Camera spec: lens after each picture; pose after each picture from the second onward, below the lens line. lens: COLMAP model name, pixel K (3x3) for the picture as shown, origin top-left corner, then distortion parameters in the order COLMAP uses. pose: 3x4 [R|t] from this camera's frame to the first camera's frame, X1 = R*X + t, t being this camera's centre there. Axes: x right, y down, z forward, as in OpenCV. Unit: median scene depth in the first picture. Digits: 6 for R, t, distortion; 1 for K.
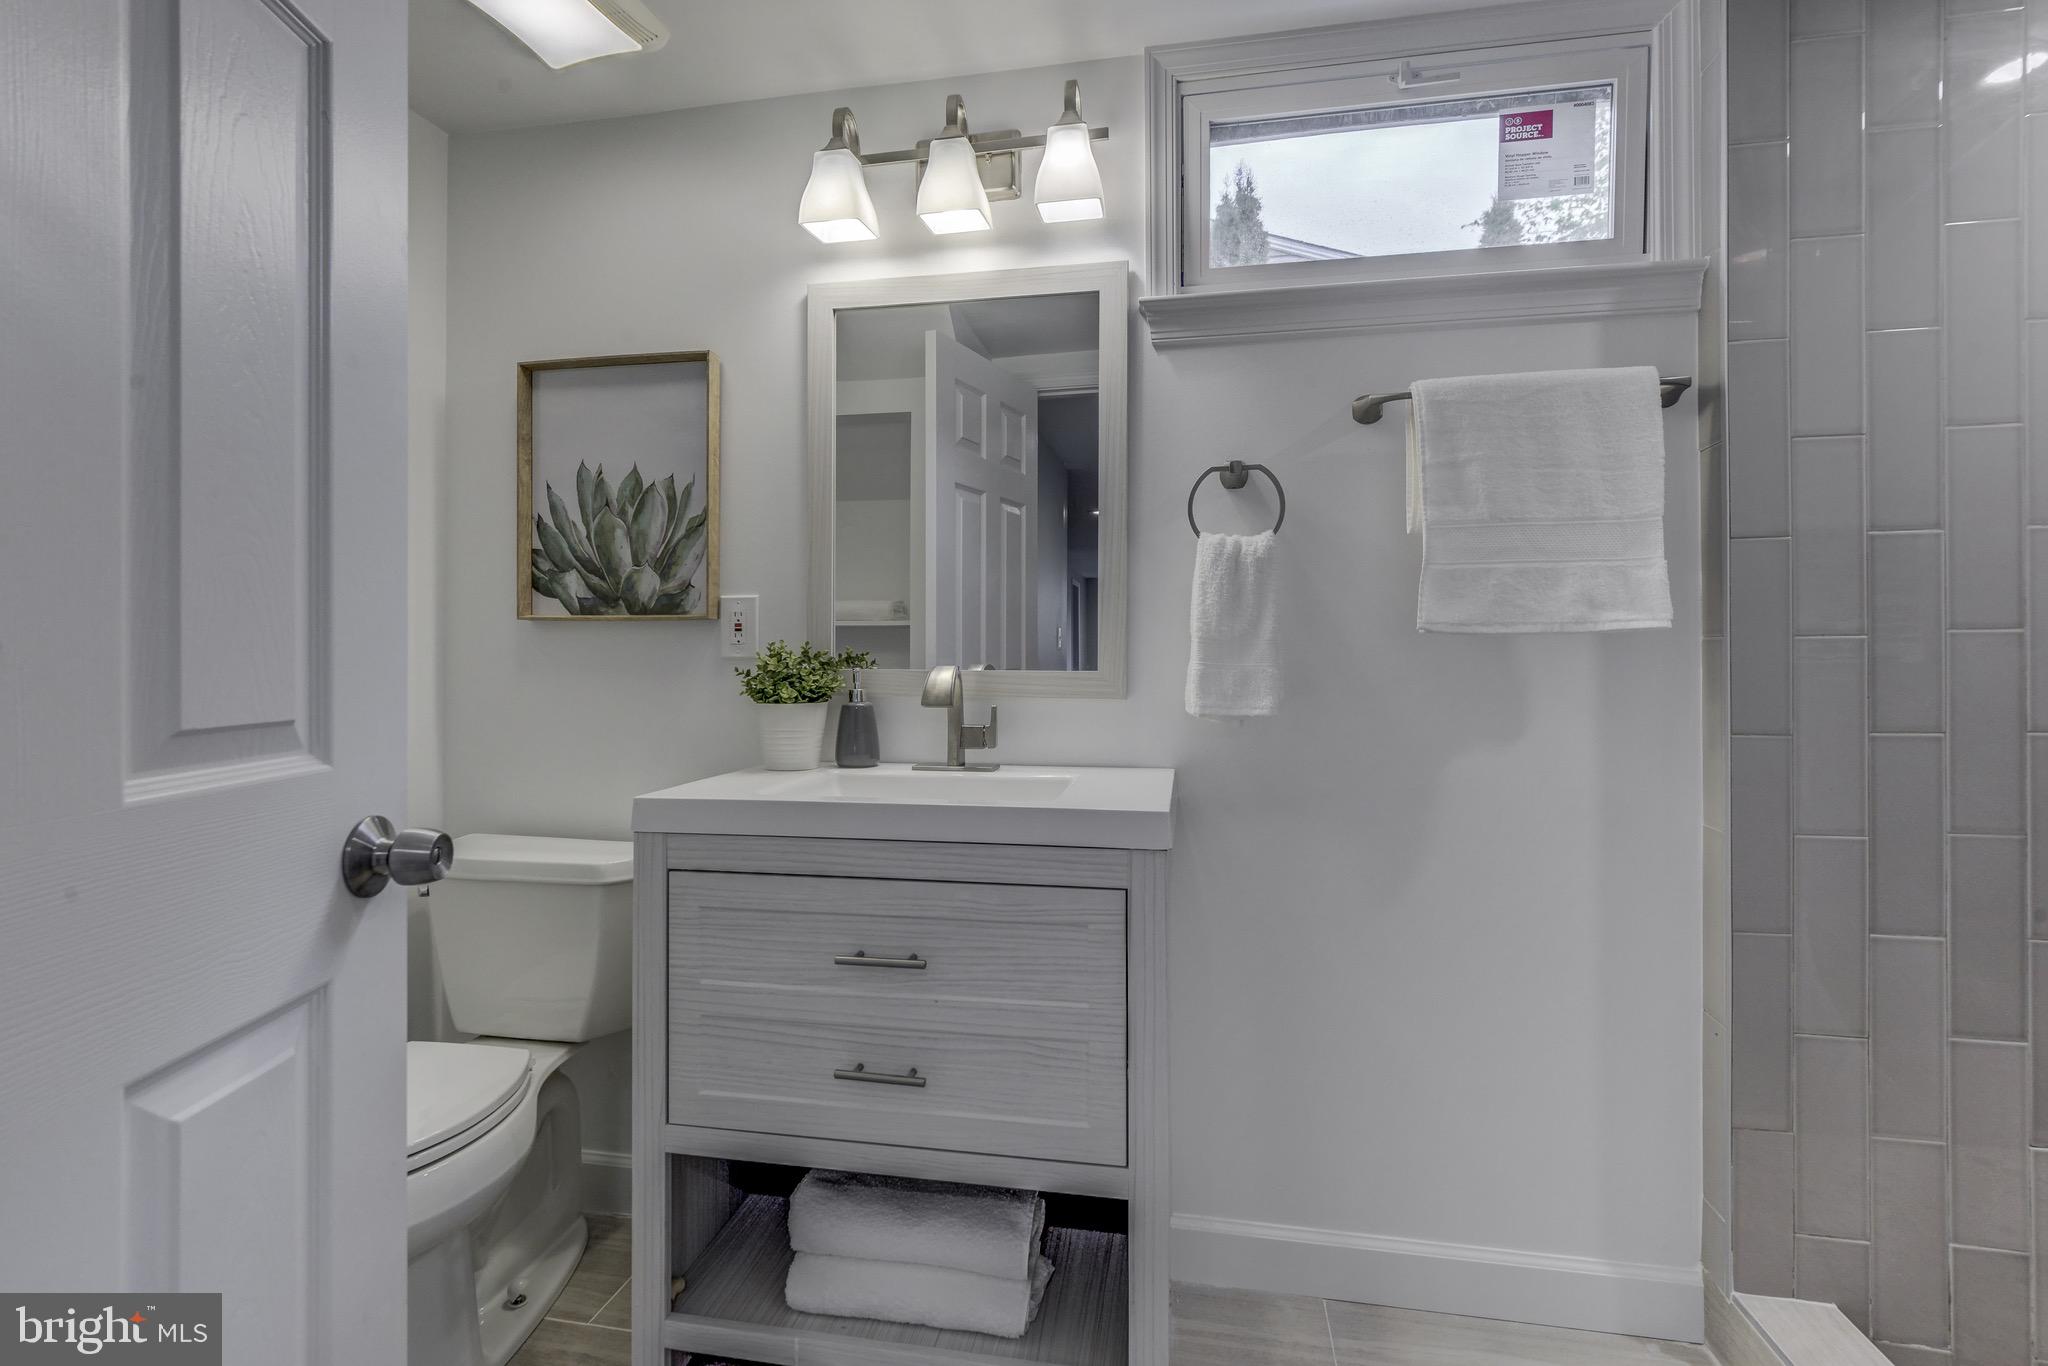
lens RADIAL K [[939.2, 0, 1024.0], [0, 939.2, 683.0], [0, 0, 1]] dist [0.001542, -0.000012]
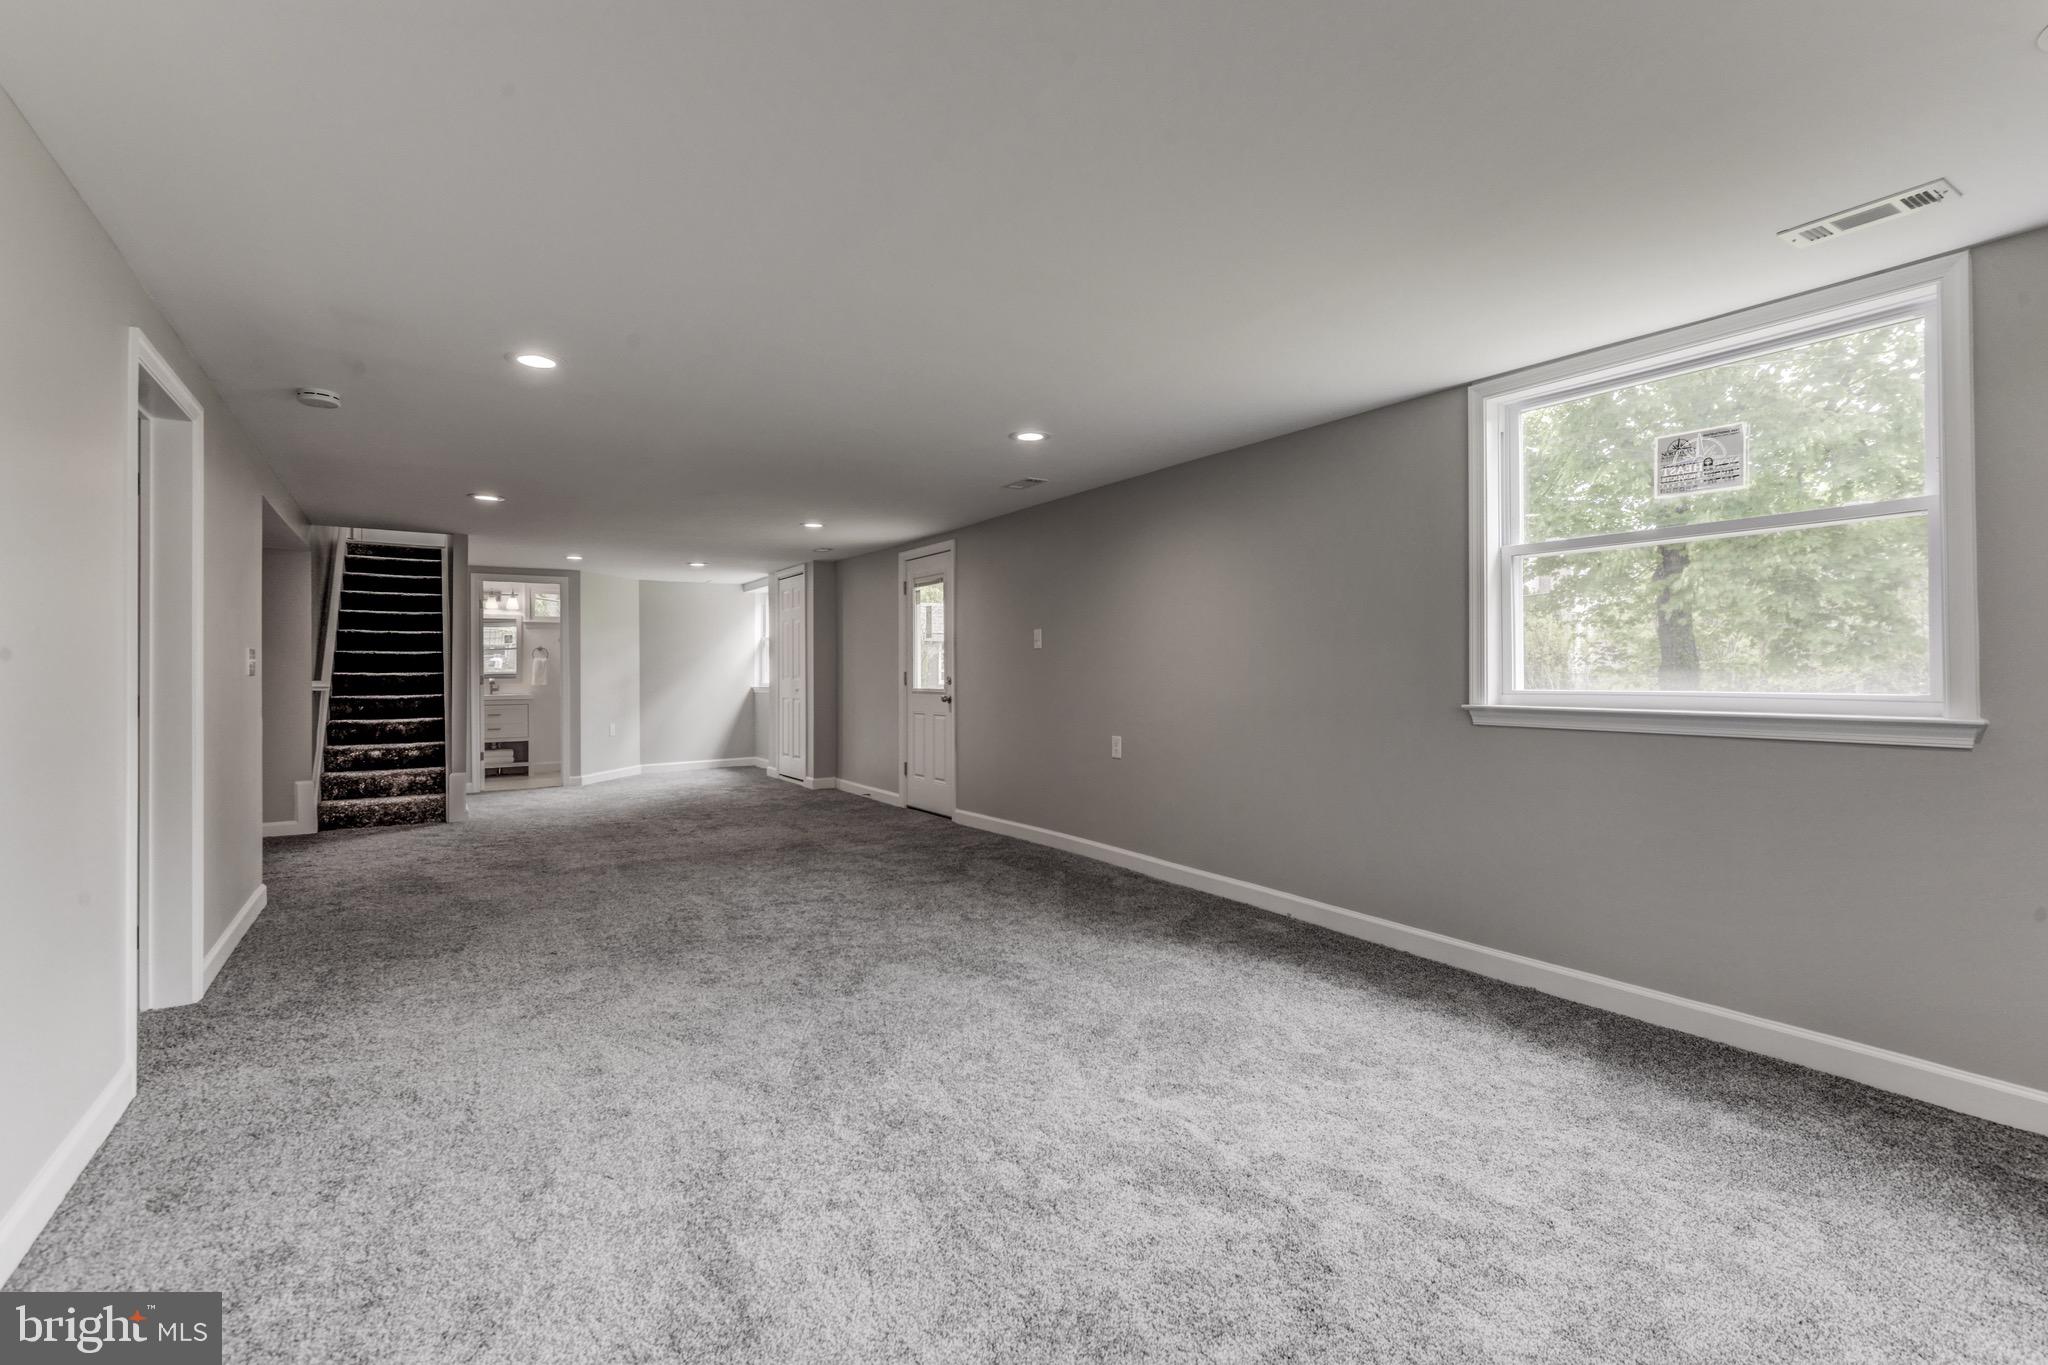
lens RADIAL K [[939.2, 0, 1024.0], [0, 939.2, 682.5], [0, 0, 1]] dist [0.001542, -0.000012]
pose [[0.759286, -0.004821, 0.650739, -1.445952], [0.002994, 0.999988, 0.003915, -0.002880], [-0.650750, -0.001024, 0.759291, -6.040188]]
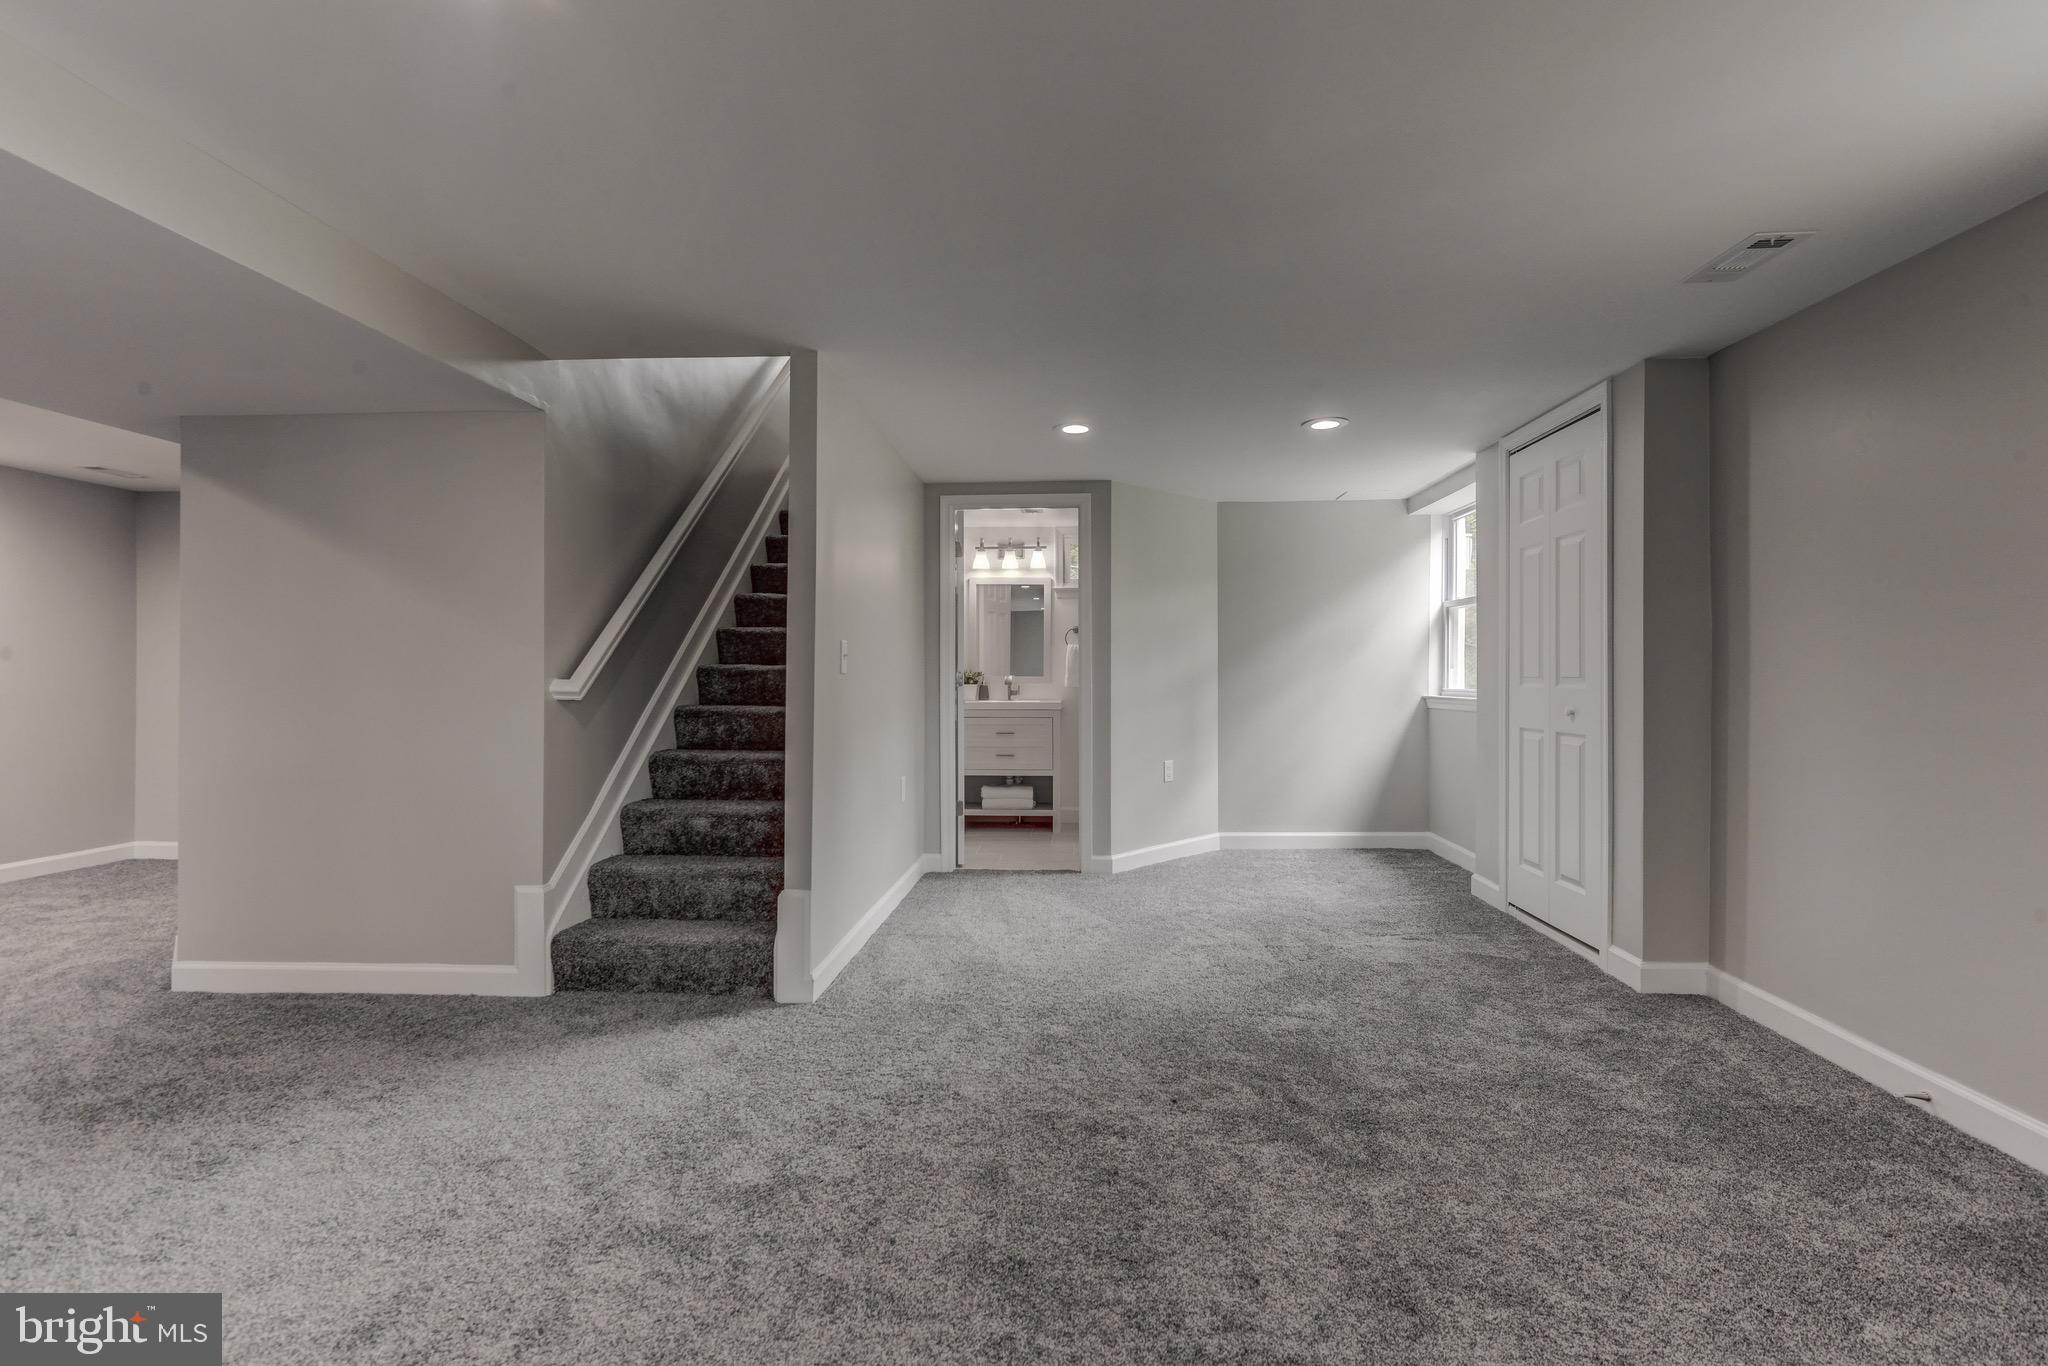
lens RADIAL K [[939.2, 0, 1024.0], [0, 939.2, 683.0], [0, 0, 1]] dist [0.001542, -0.000012]
pose [[0.996770, 0.005140, 0.080145, -0.332626], [-0.005746, 0.999957, 0.007328, -0.015211], [-0.080104, -0.007765, 0.996756, -3.078862]]
